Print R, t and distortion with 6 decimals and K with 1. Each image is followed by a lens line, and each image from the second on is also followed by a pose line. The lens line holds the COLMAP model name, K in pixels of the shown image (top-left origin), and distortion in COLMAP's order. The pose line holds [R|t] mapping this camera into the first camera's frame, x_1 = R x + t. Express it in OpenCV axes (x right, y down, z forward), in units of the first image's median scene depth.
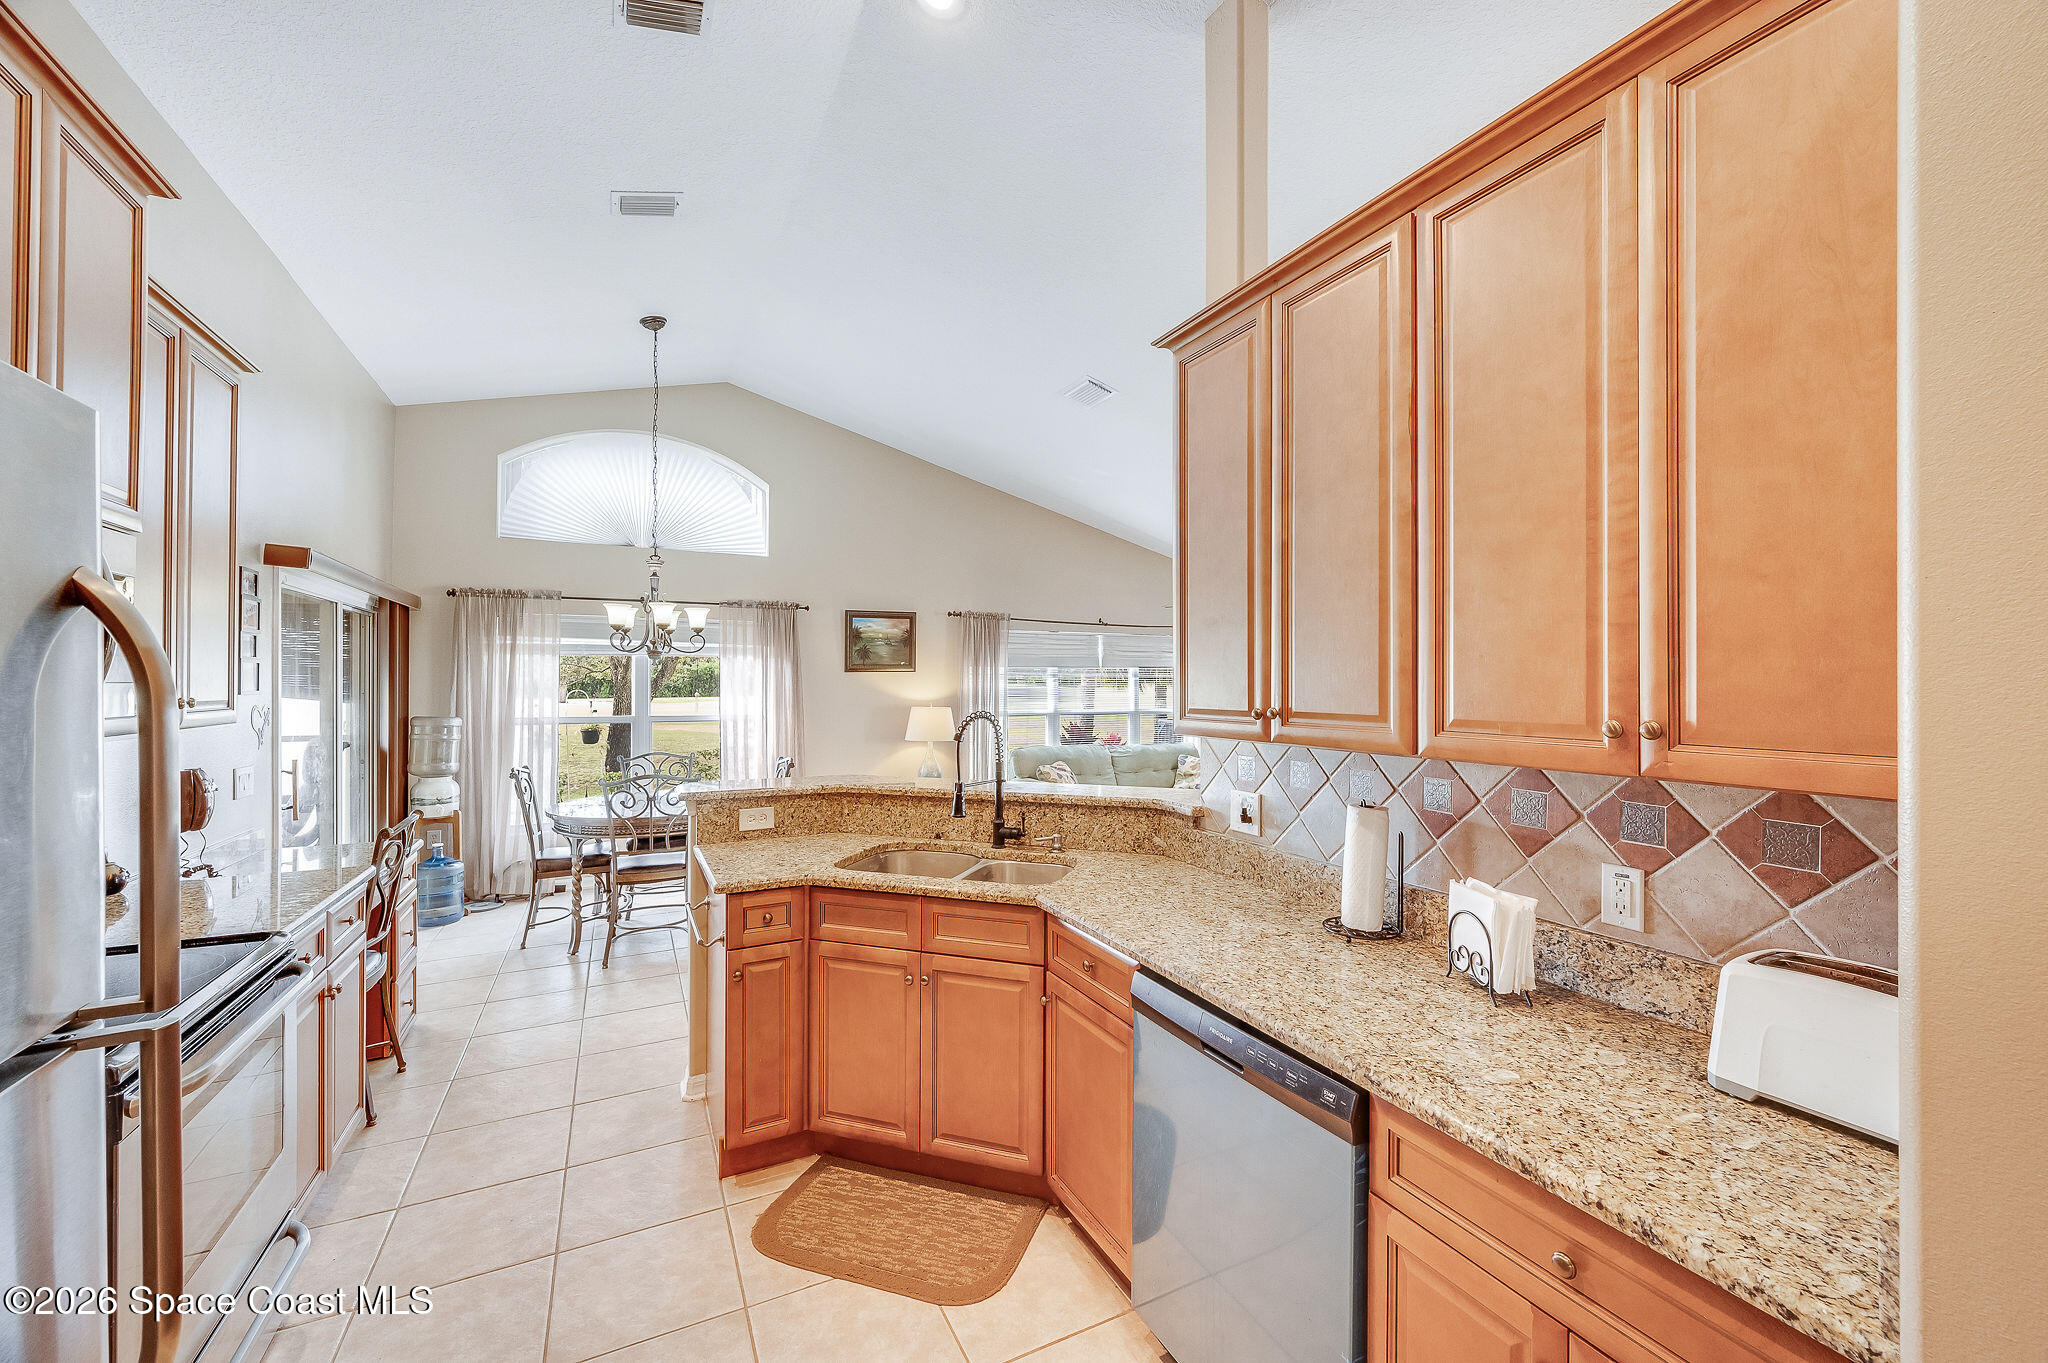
lens RADIAL K [[814.0, 0, 1035.2], [0, 814.0, 681.5], [0, 0, 1]] dist [-0.000272, -0.000504]
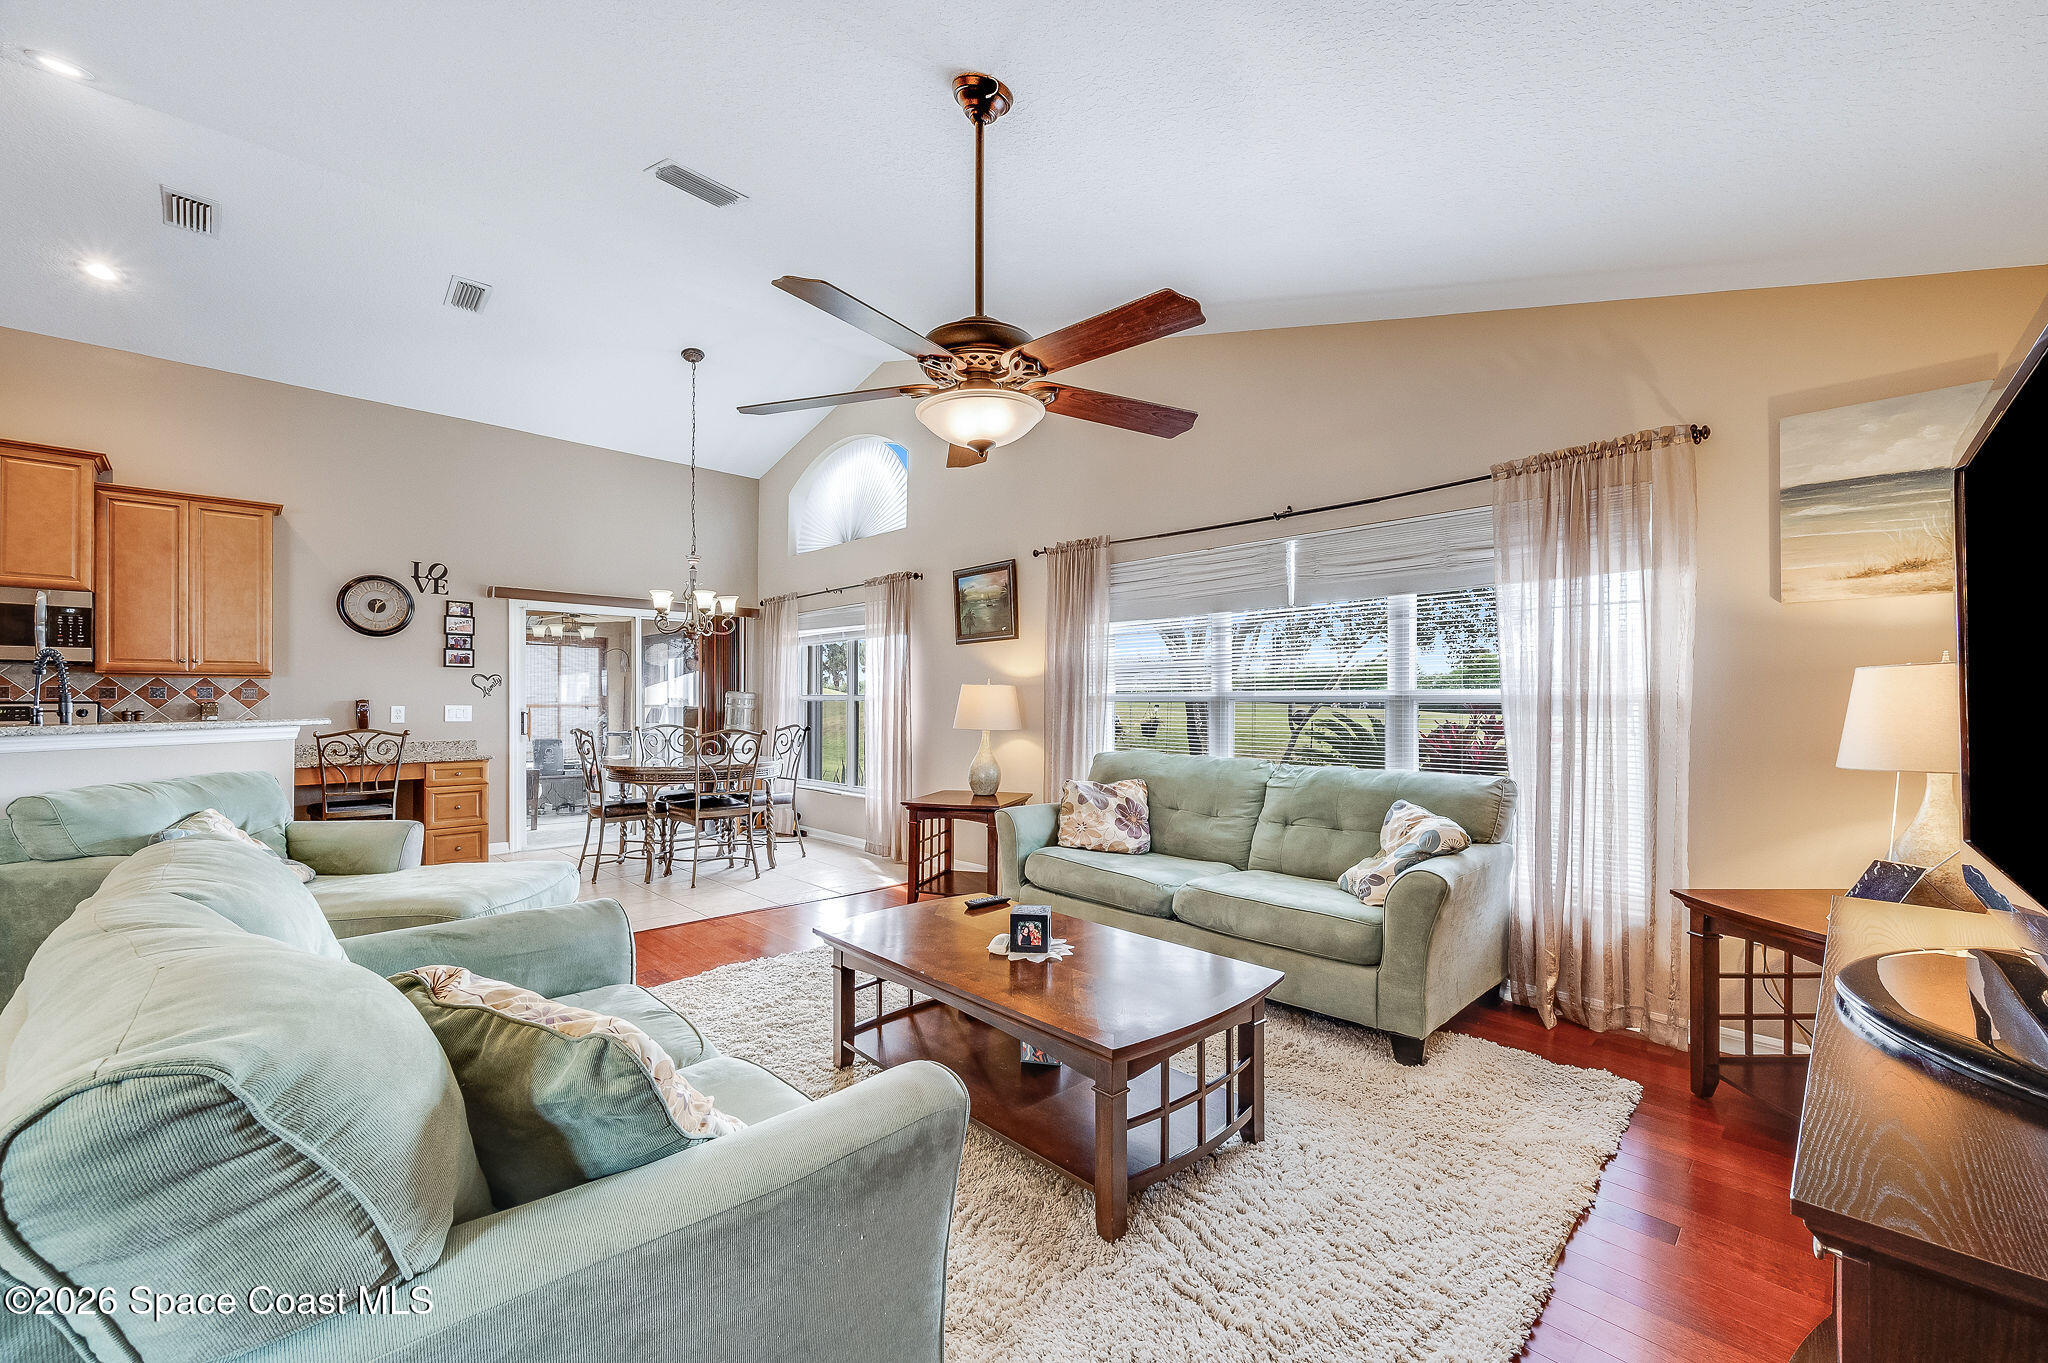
lens RADIAL K [[814.0, 0, 1028.8], [0, 814.0, 692.7], [0, 0, 1]] dist [-0.000272, -0.000504]
pose [[0.285489, -0.010405, -0.958325, 0.761571], [0.002014, 0.999945, -0.010257, 0.059895], [0.958380, 0.000998, 0.285494, 1.069769]]
